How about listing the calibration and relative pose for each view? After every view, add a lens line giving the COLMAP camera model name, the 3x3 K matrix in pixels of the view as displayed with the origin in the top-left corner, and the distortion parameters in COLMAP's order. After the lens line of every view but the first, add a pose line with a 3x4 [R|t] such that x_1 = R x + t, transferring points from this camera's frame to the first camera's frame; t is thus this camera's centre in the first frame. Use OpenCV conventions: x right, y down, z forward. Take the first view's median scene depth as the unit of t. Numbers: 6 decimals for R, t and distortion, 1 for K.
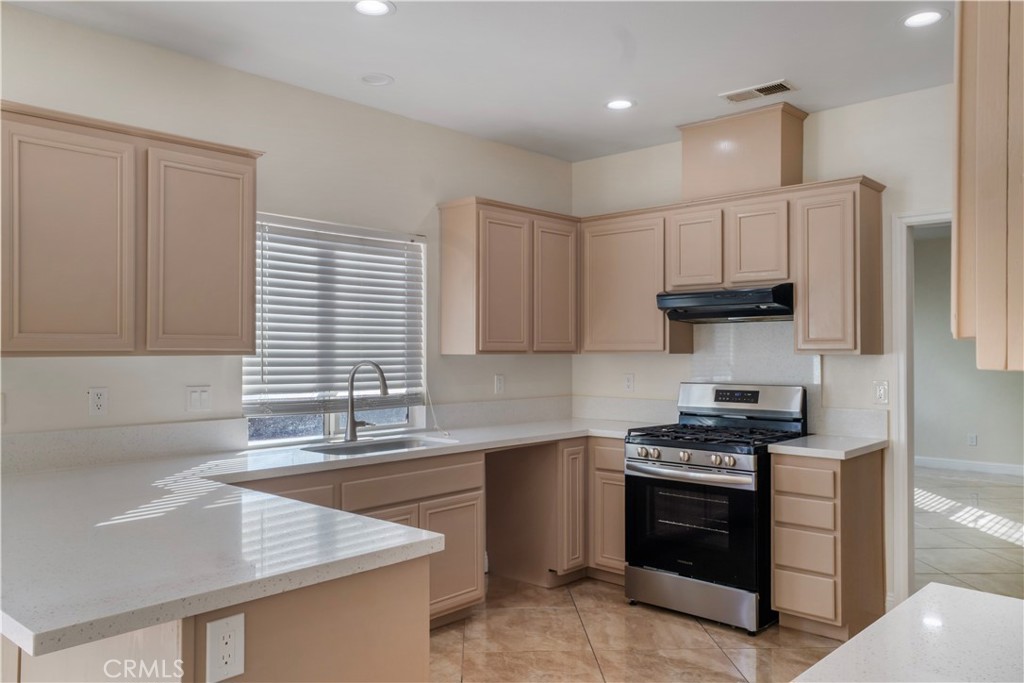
lens RADIAL K [[782.1, 0, 510.5], [0, 782.1, 342.9], [0, 0, 1]] dist [0.010416, -0.001406]
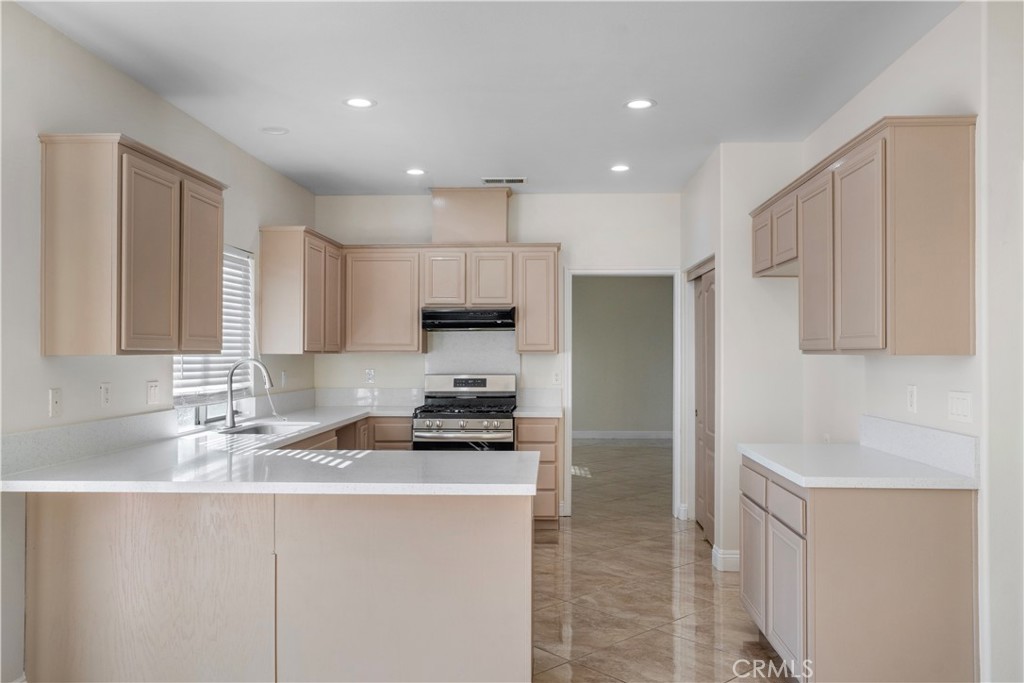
lens RADIAL K [[782.1, 0, 515.0], [0, 782.1, 344.8], [0, 0, 1]] dist [0.010416, -0.001406]
pose [[0.772791, 0.007082, 0.634621, -0.575495], [-0.007321, 0.999971, -0.002244, 0.000803], [-0.634618, -0.002912, 0.772820, -0.167470]]
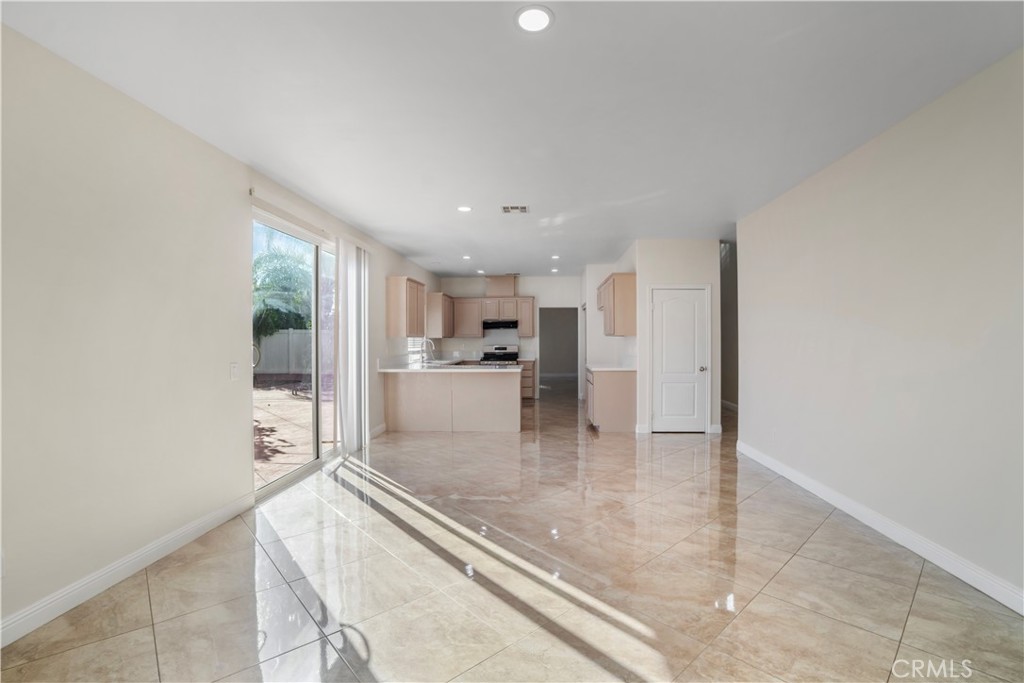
lens RADIAL K [[448.6, 0, 513.8], [0, 448.6, 339.3], [0, 0, 1]] dist [-0.003630, 0.000055]
pose [[0.782504, -0.002775, 0.622639, -1.054803], [-0.001350, 0.999980, 0.006153, 0.008567], [-0.622644, -0.005656, 0.782485, -0.776161]]
